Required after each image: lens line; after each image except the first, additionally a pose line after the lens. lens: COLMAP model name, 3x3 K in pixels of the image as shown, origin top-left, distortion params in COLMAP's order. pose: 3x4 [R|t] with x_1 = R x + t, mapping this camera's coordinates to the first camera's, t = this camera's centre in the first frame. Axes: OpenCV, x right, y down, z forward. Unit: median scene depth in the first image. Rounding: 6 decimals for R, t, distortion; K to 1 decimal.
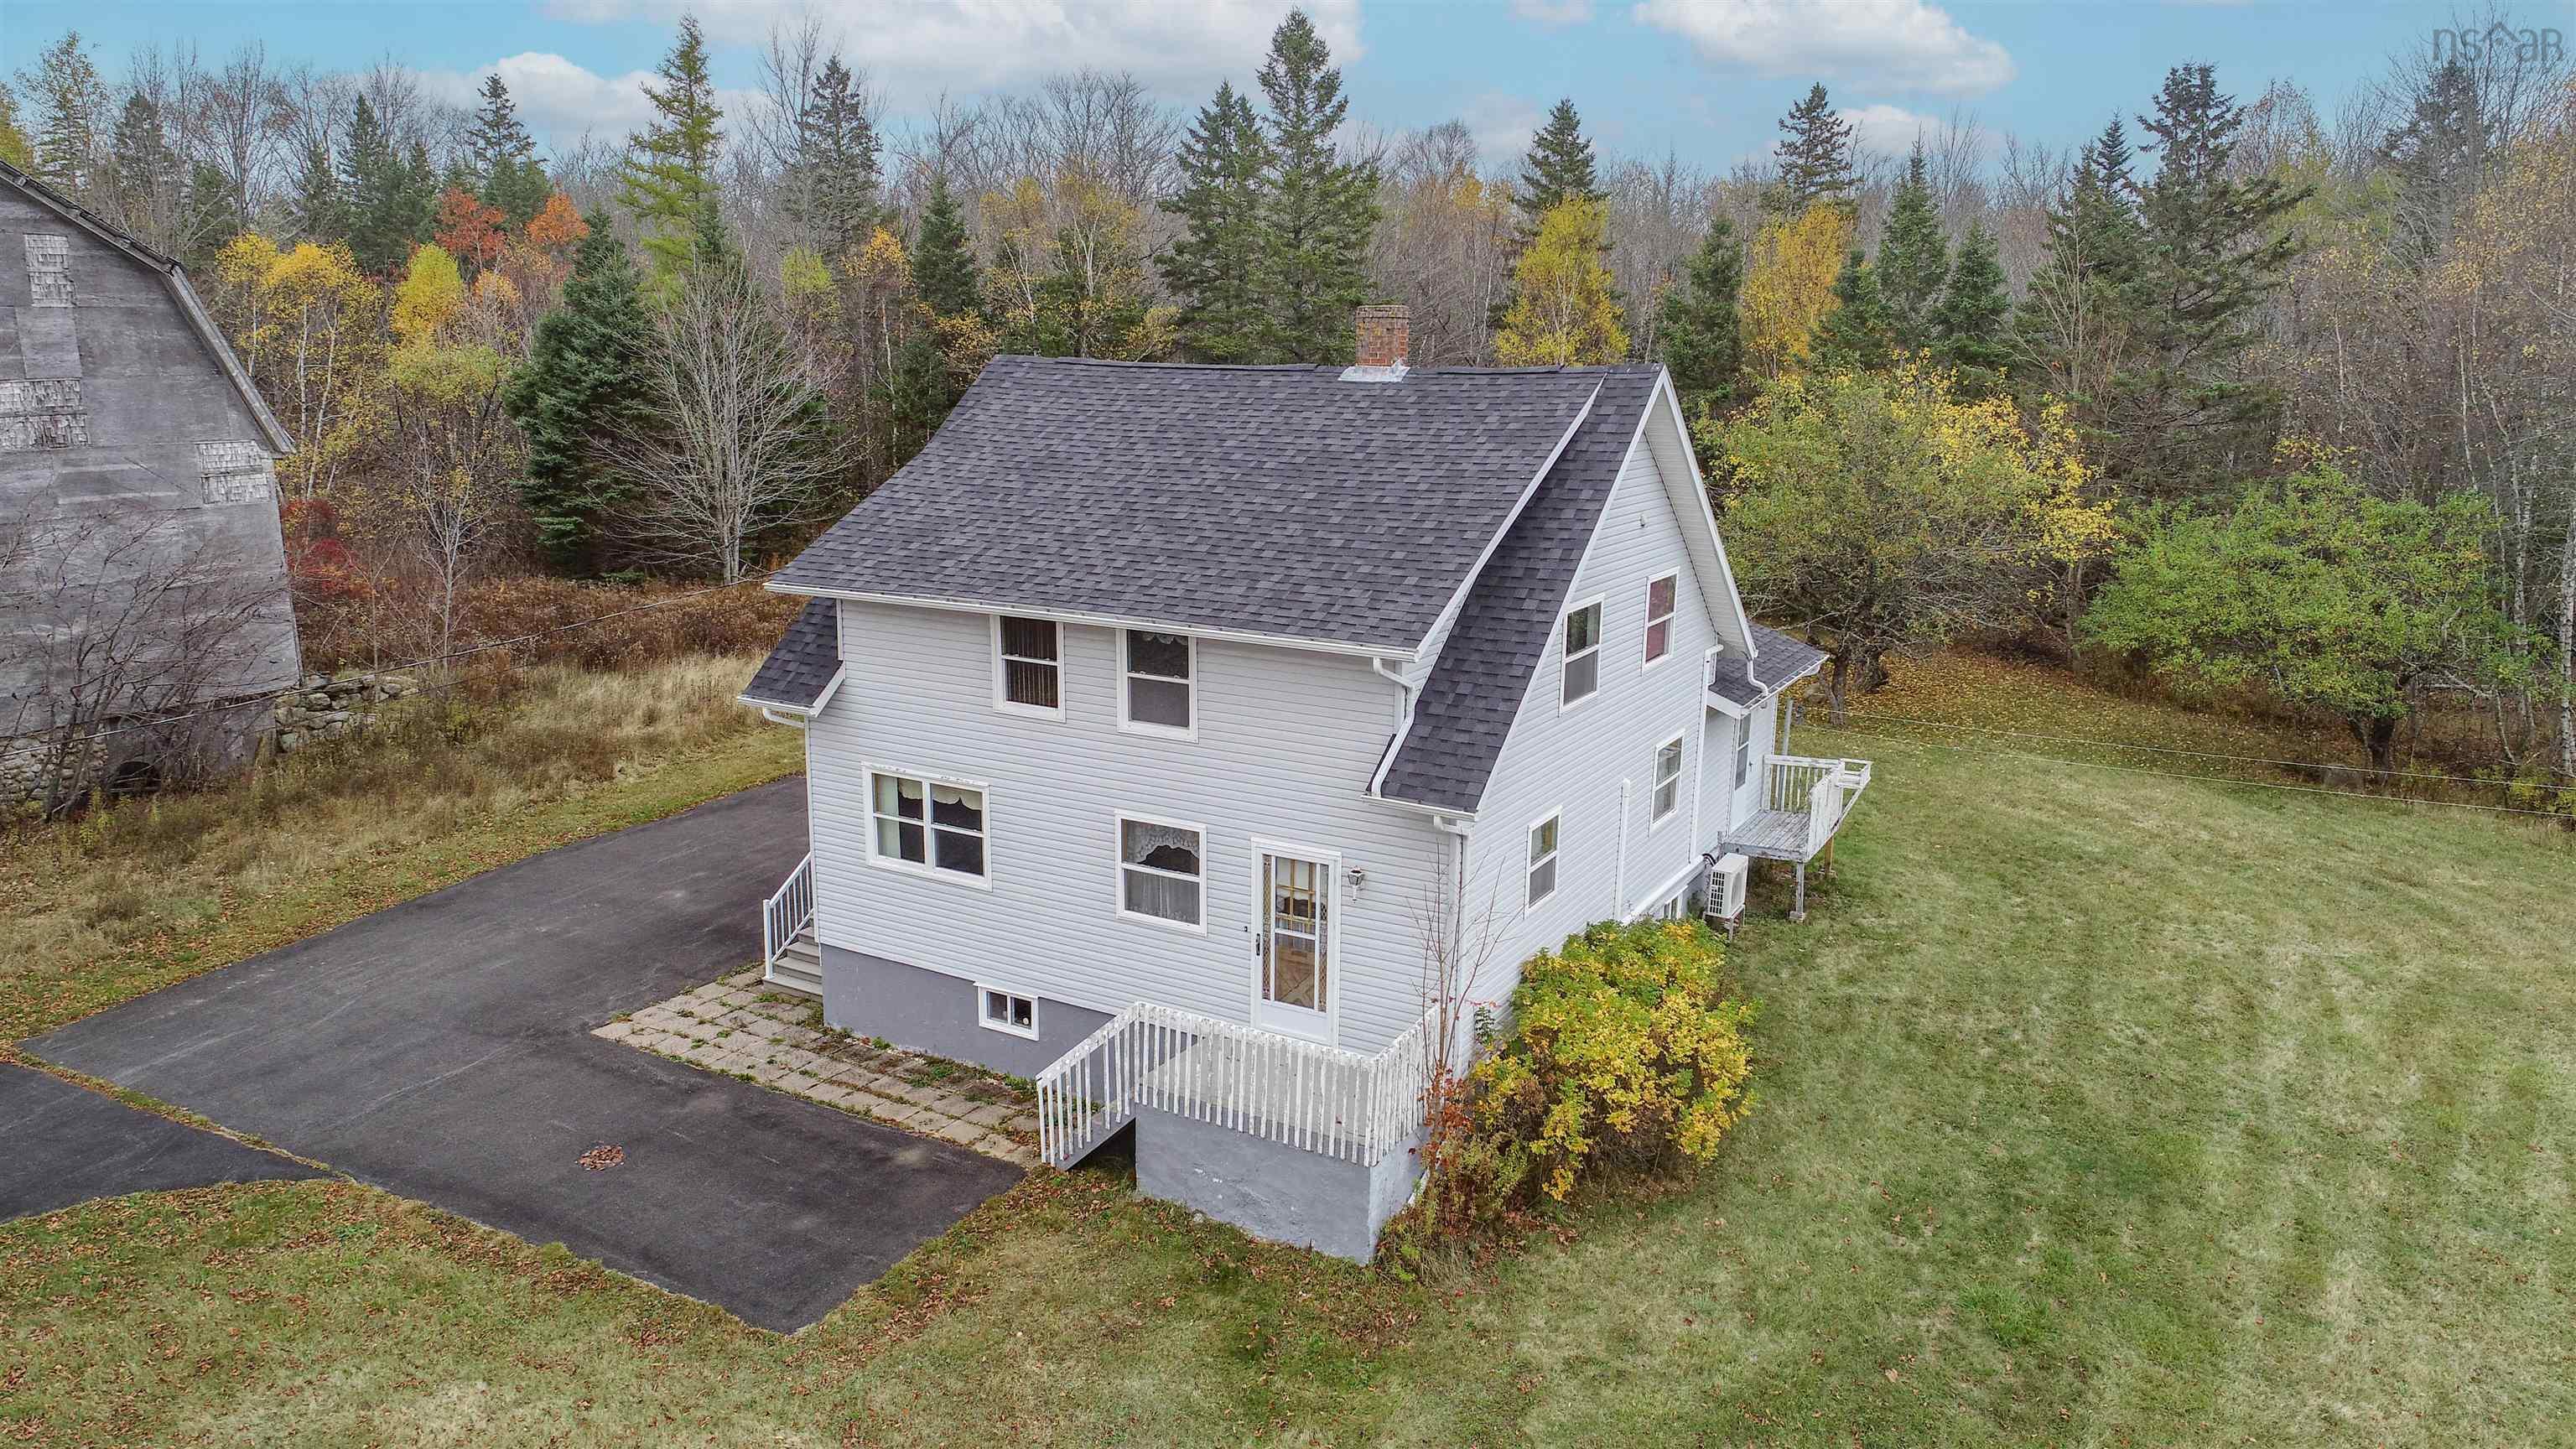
lens RADIAL K [[1720.7, 0, 1288.0], [0, 1720.7, 724.5], [0, 0, 1]] dist [-0.000946, -0.000100]
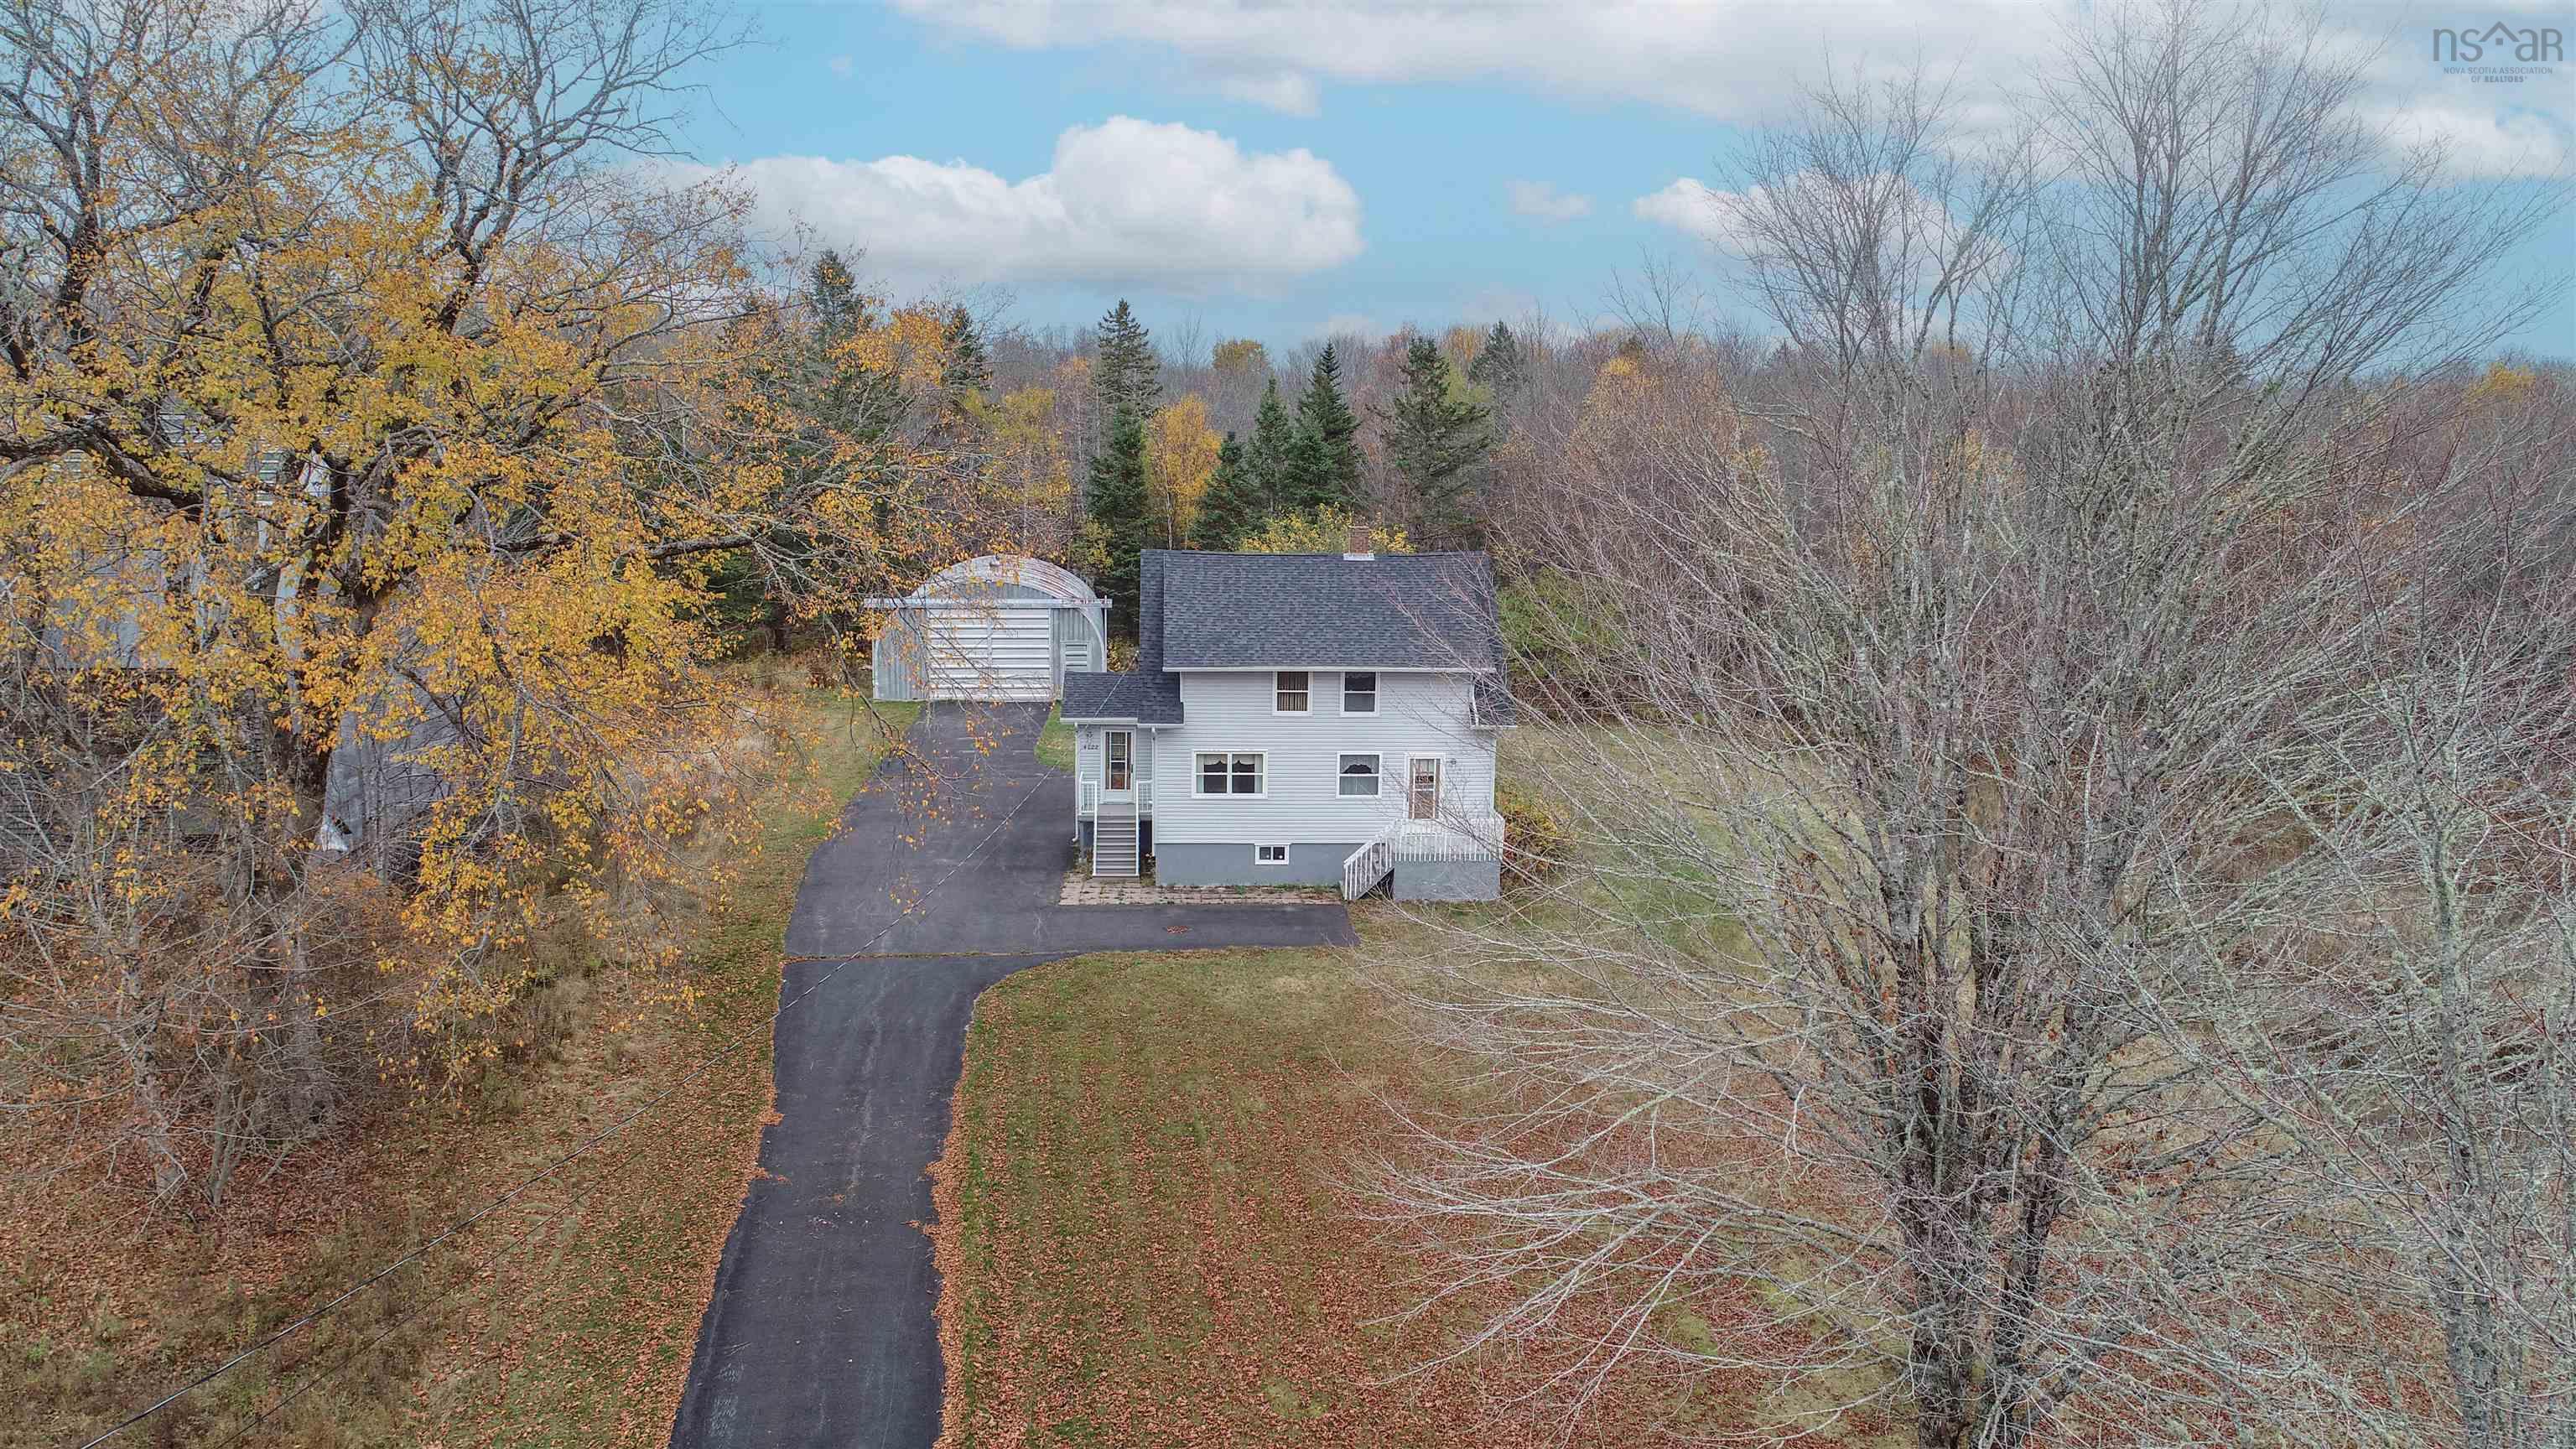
lens RADIAL K [[1720.7, 0, 1288.0], [0, 1720.7, 724.5], [0, 0, 1]] dist [-0.000946, -0.000100]
pose [[0.832908, -0.094731, 0.545243, -1.330831], [0.117153, 0.993093, -0.006421, 0.019564], [-0.540869, 0.069225, 0.838254, -0.861843]]
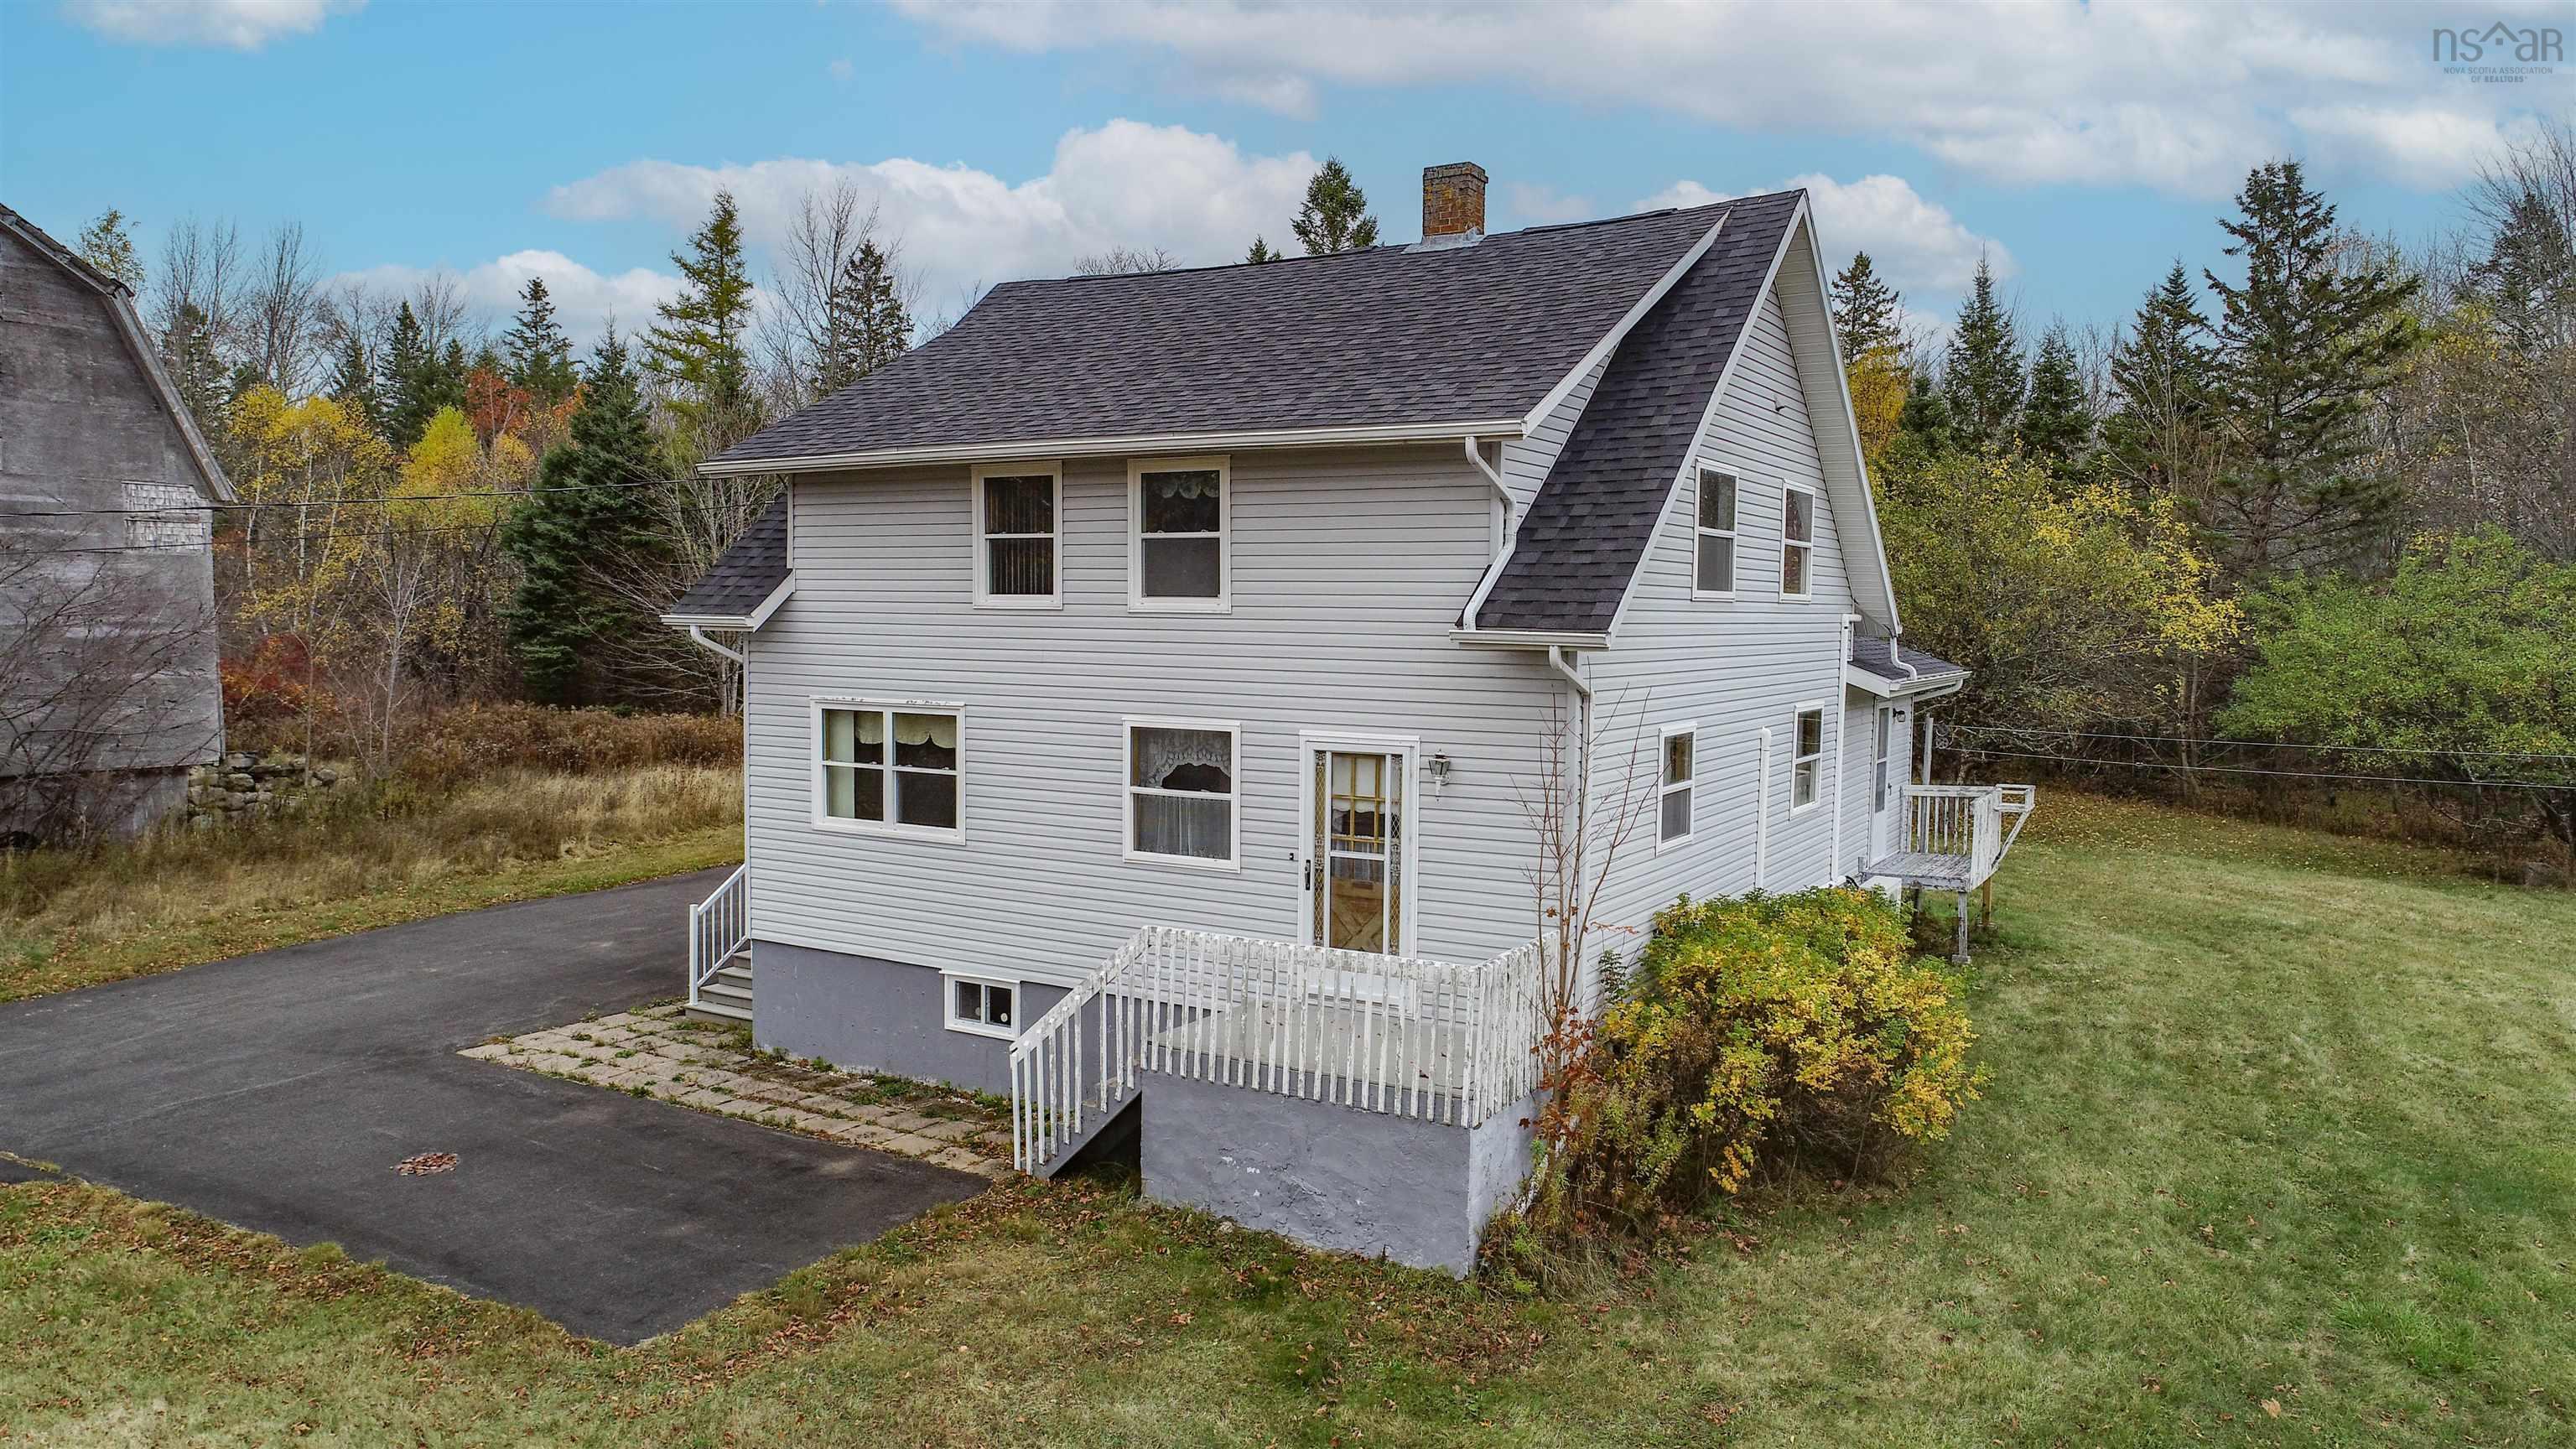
lens RADIAL K [[1720.7, 0, 1288.0], [0, 1720.7, 724.5], [0, 0, 1]] dist [-0.000946, -0.000100]
pose [[0.999873, 0.001492, -0.015894, -0.012772], [-0.003926, 0.988024, -0.154252, 0.161570], [0.015473, 0.154295, 0.987904, 0.218168]]
